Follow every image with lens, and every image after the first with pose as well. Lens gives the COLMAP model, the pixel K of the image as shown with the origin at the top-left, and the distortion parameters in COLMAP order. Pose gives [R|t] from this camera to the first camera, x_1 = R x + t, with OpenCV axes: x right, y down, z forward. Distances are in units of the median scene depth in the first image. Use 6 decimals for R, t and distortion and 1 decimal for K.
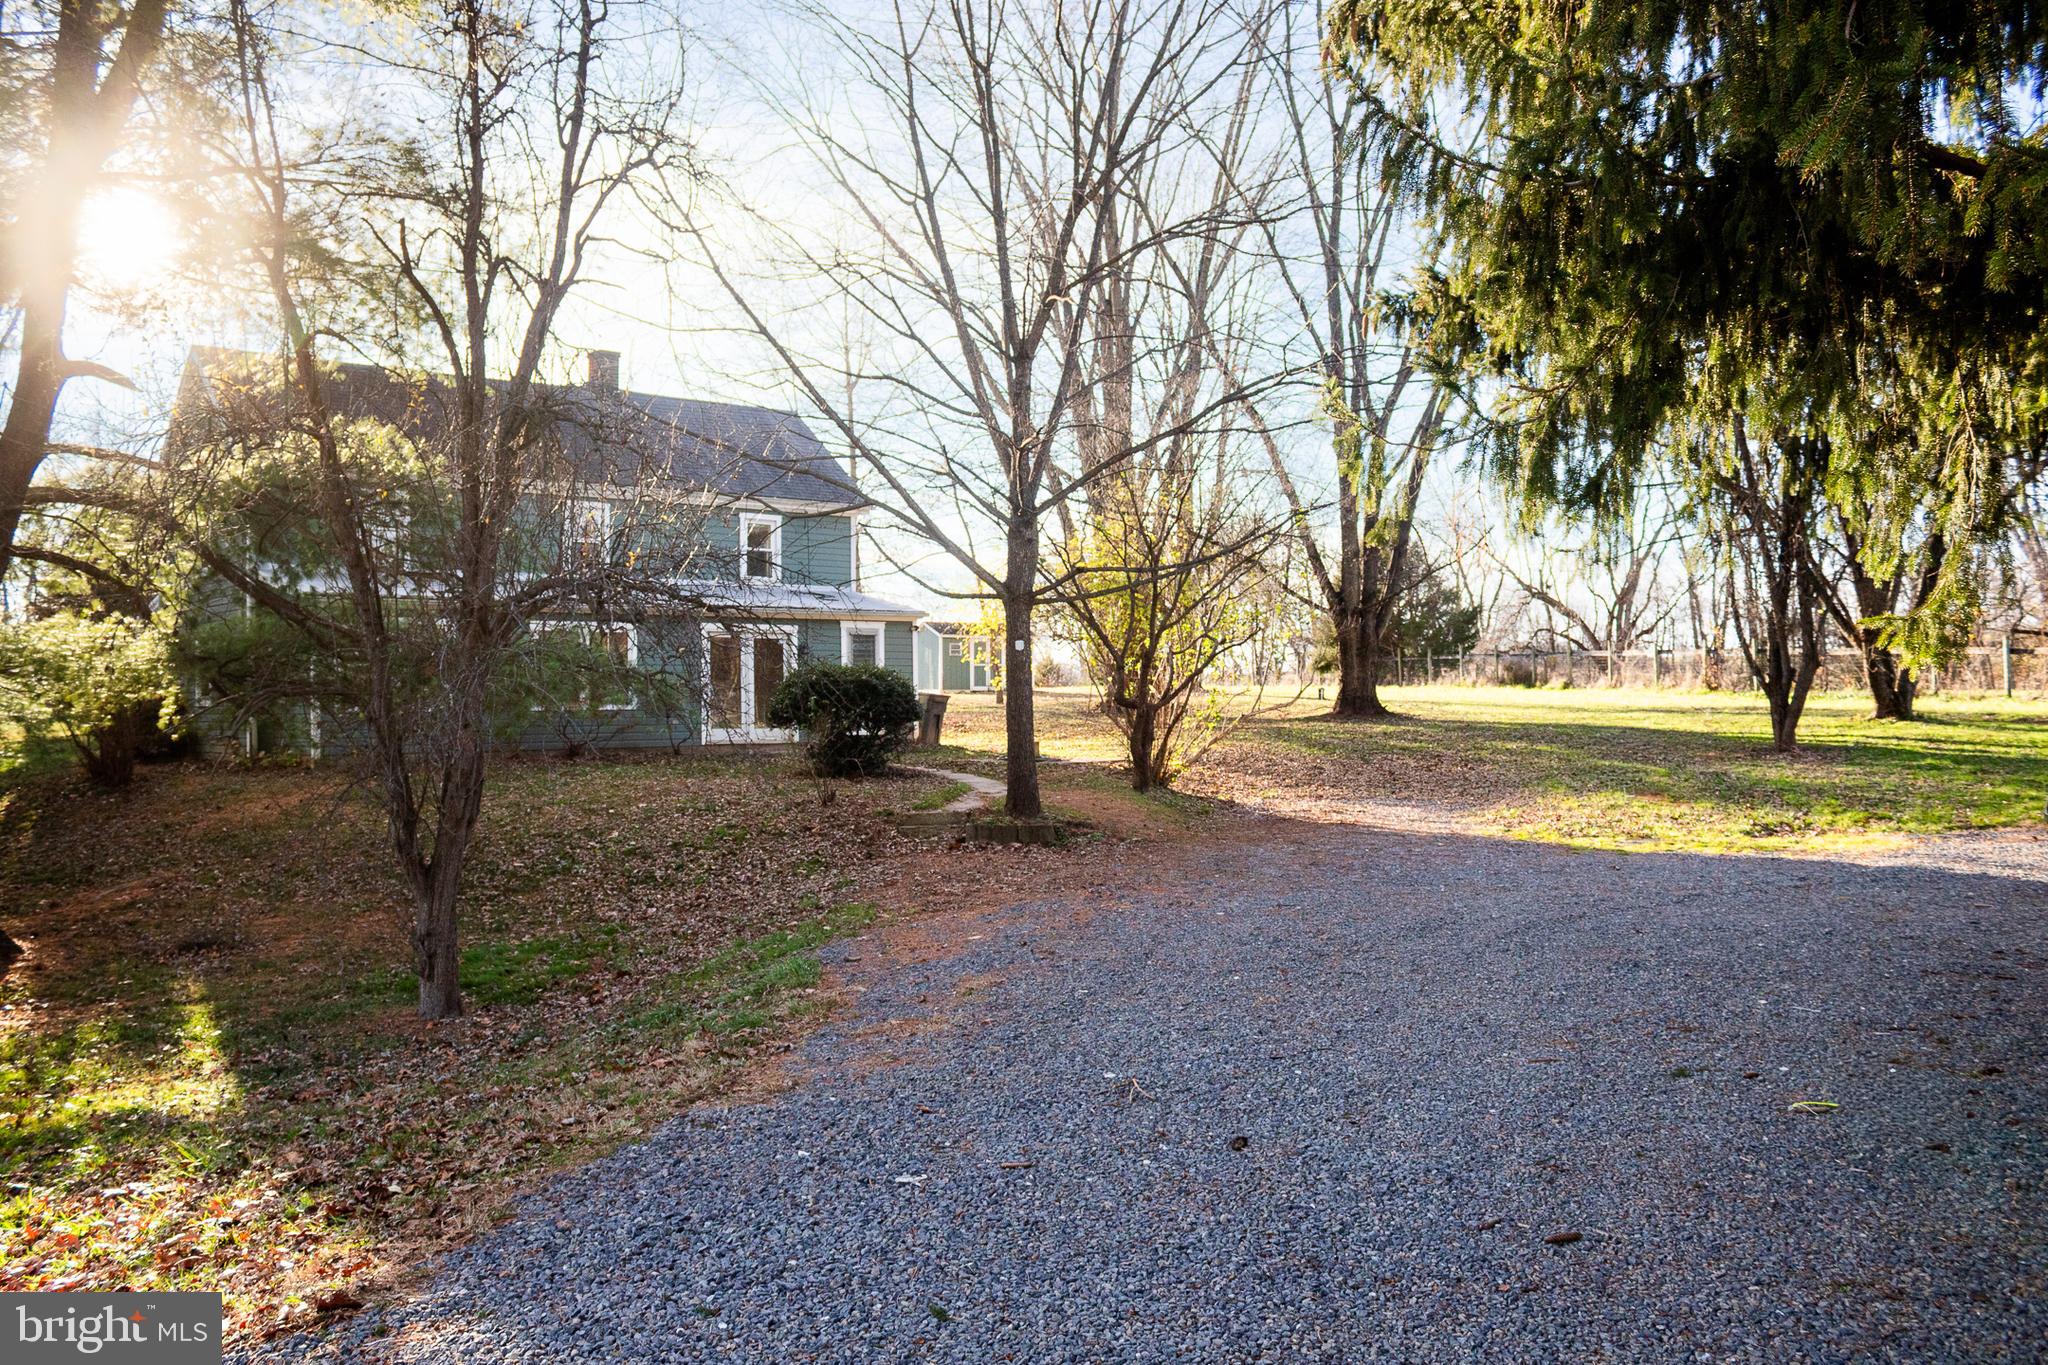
lens RADIAL K [[1744.6, 0, 1024.0], [0, 1744.6, 682.5], [0, 0, 1]] dist [-0.161042, 0.159702]
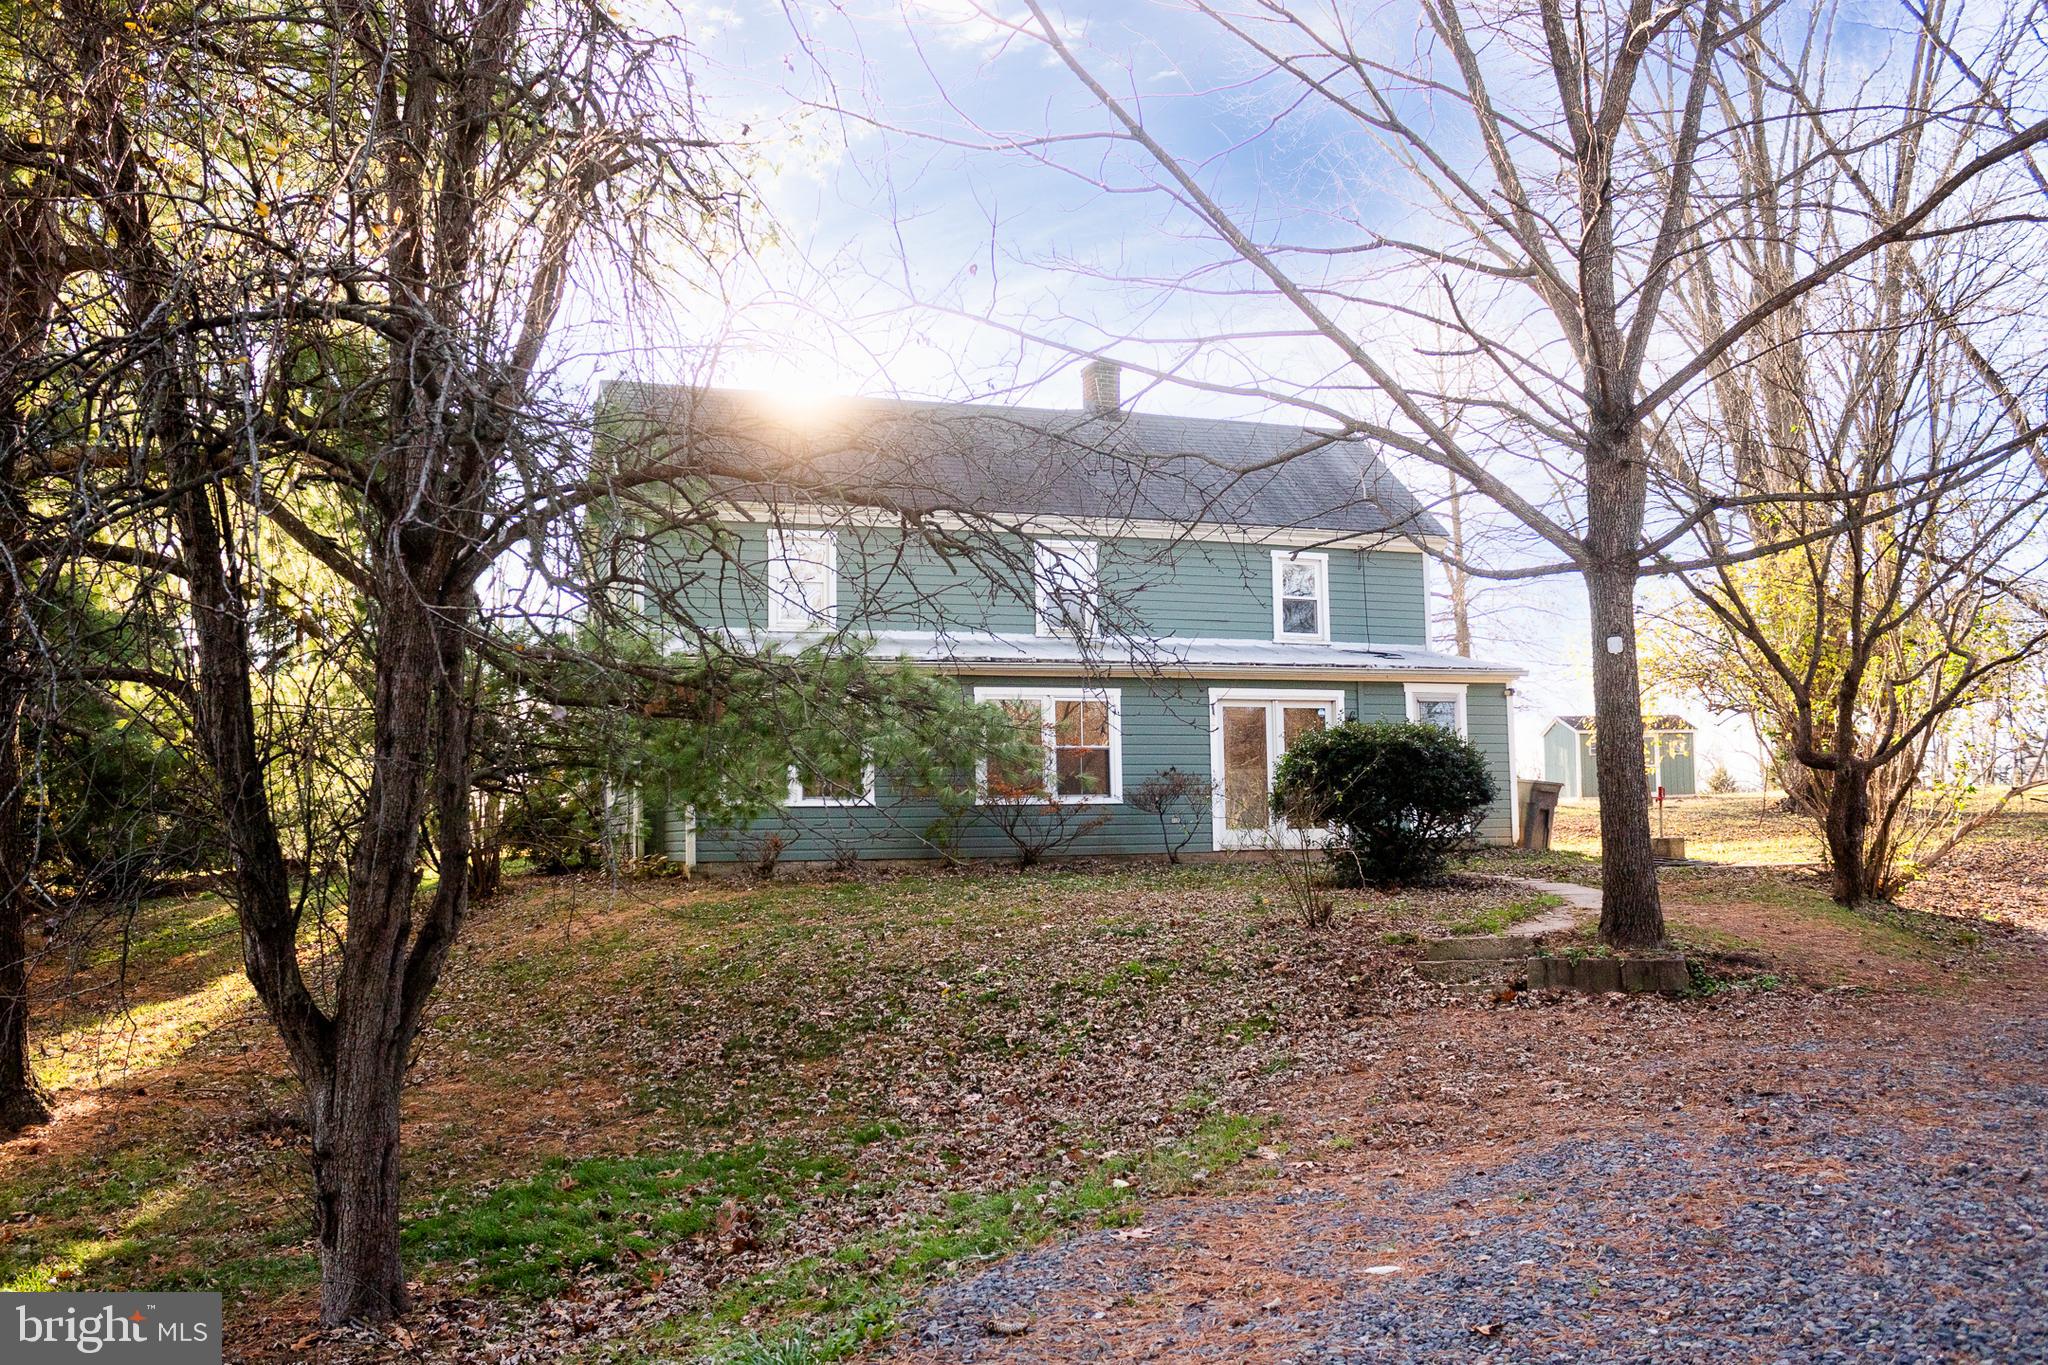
lens RADIAL K [[1744.6, 0, 1024.0], [0, 1744.6, 682.5], [0, 0, 1]] dist [-0.161042, 0.159702]
pose [[0.929270, -0.040933, -0.367127, 0.018906], [0.012135, 0.996688, -0.080411, 0.027503], [0.369202, 0.070269, 0.926689, 0.327858]]
